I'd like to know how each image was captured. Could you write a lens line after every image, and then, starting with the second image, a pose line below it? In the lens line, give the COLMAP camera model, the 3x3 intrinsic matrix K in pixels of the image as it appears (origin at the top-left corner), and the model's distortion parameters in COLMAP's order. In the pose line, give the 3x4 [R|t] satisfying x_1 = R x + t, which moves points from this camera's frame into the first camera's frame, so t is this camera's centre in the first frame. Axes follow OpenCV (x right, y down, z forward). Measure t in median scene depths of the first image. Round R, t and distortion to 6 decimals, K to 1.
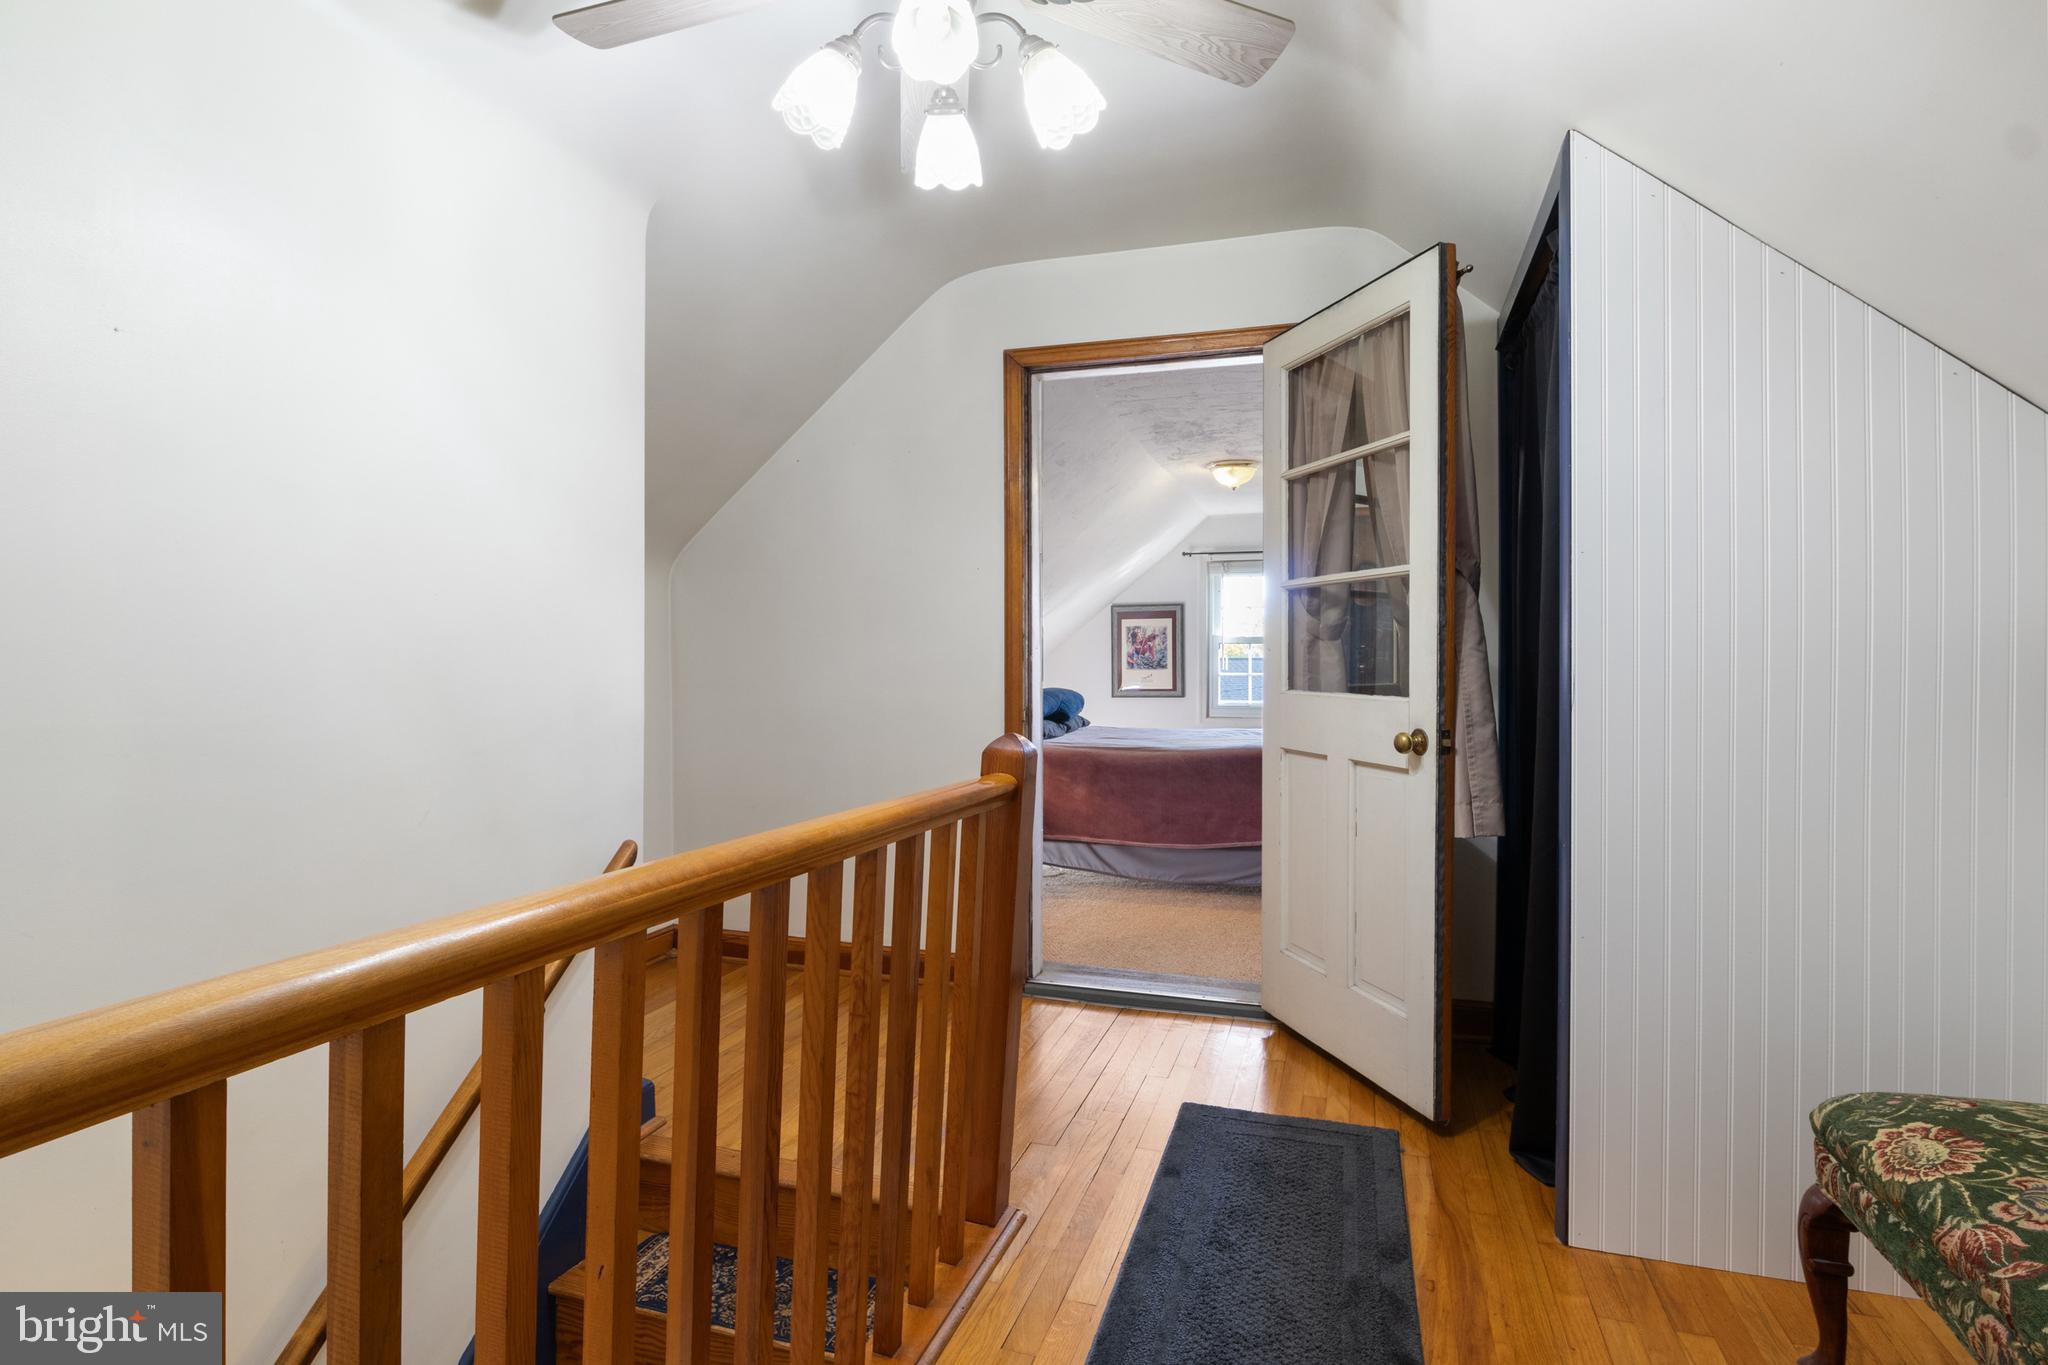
lens RADIAL K [[1026.7, 0, 1017.3], [0, 1026.7, 674.0], [0, 0, 1]] dist [-0.009135, 0.002229]
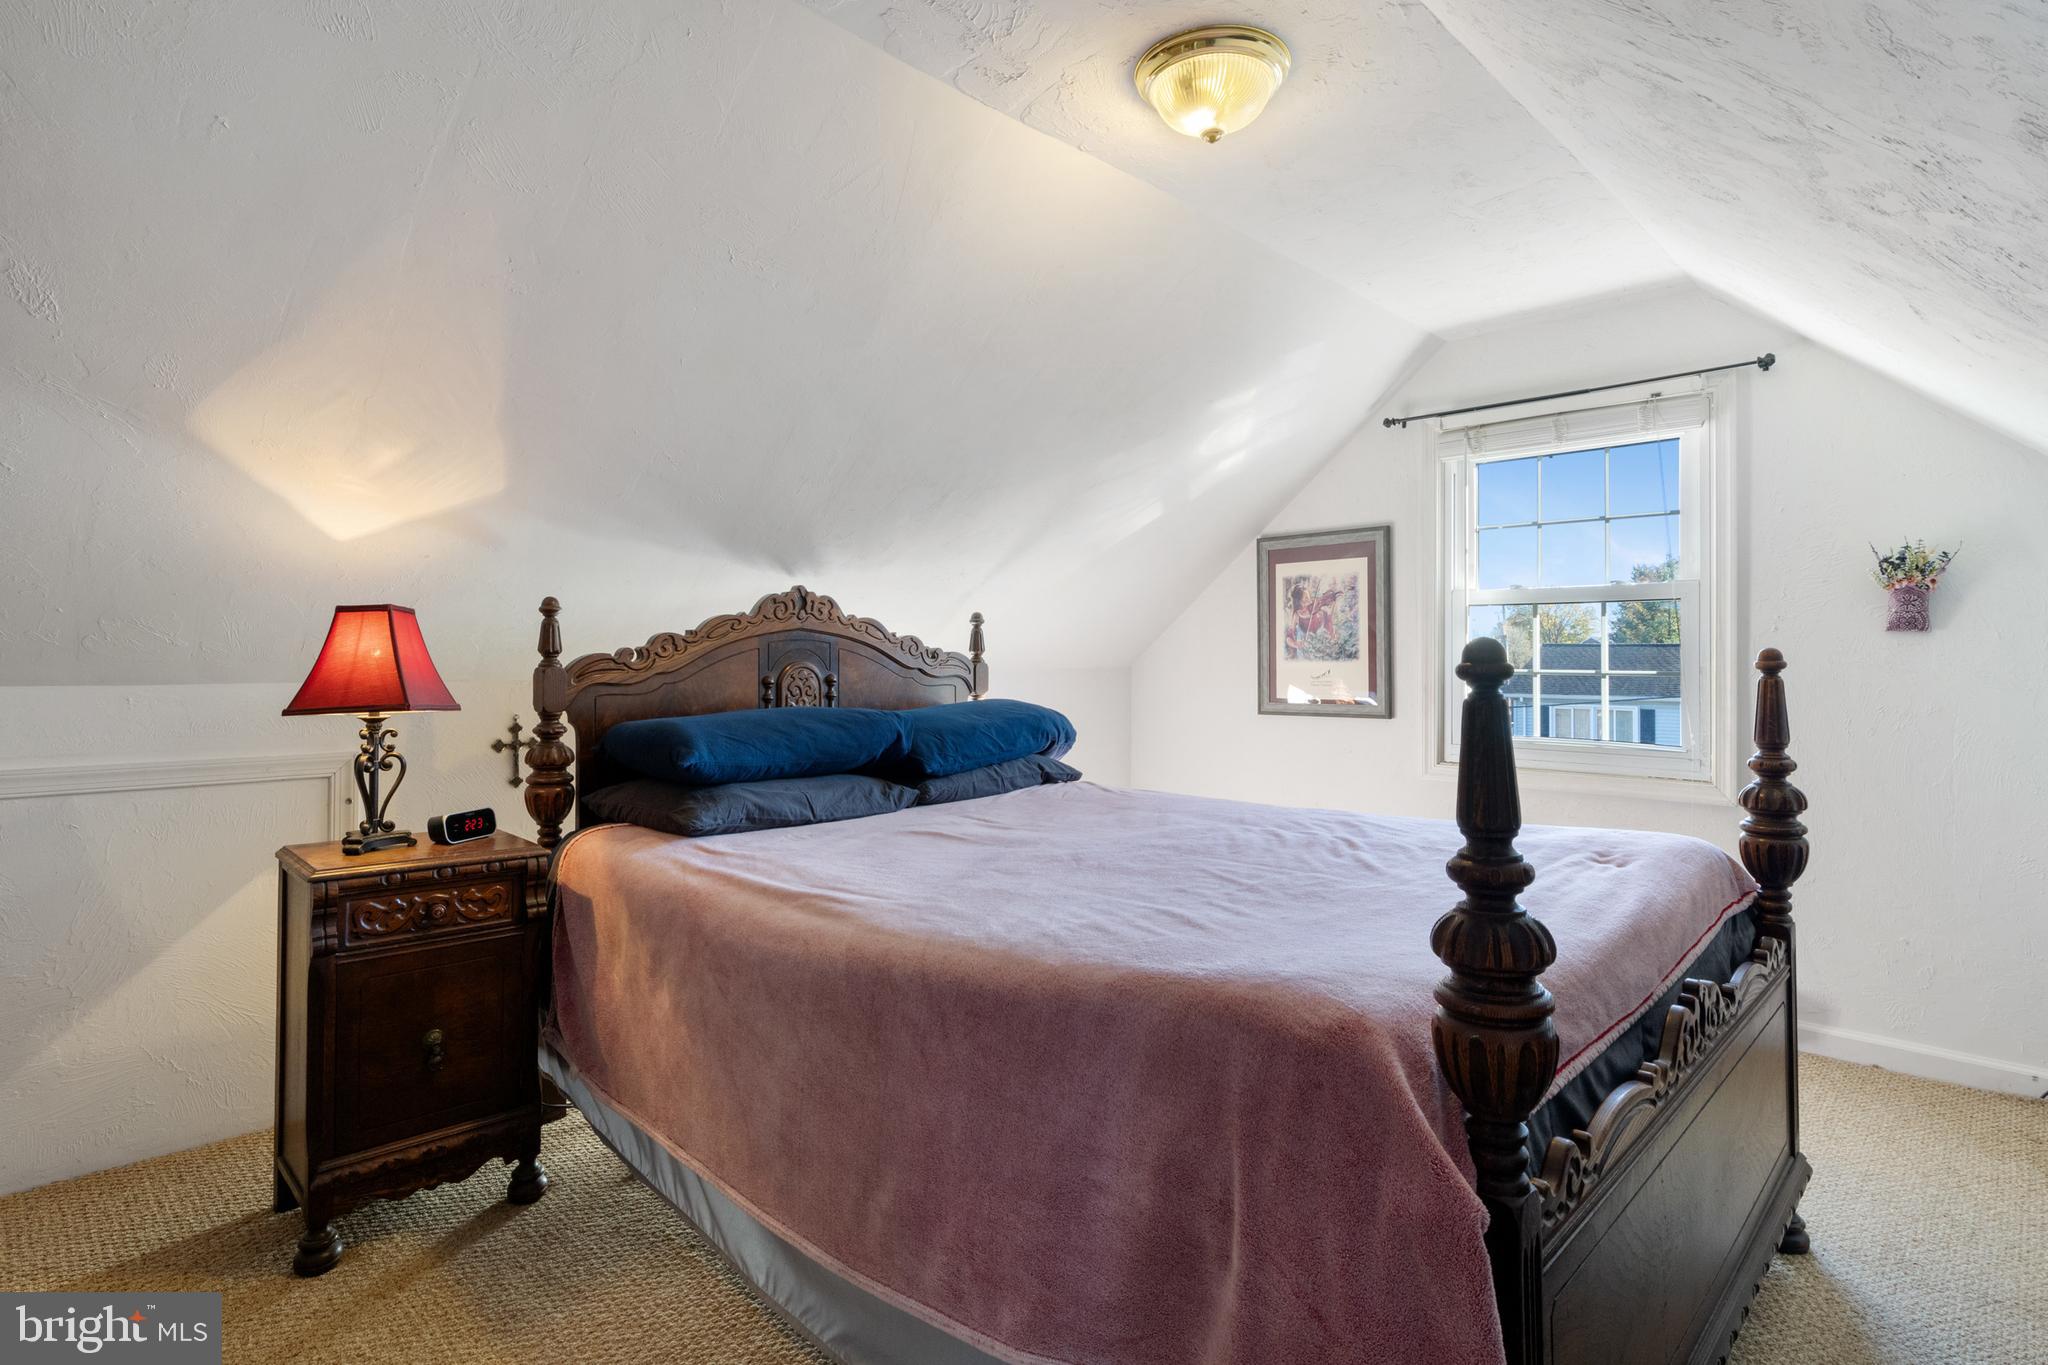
lens RADIAL K [[1026.7, 0, 1031.2], [0, 1026.7, 666.3], [0, 0, 1]] dist [-0.009135, 0.002229]
pose [[0.896867, 0.005482, -0.442266, 0.221976], [-0.004041, 0.999983, 0.004199, -0.003373], [0.442281, -0.001979, 0.896874, 0.484349]]
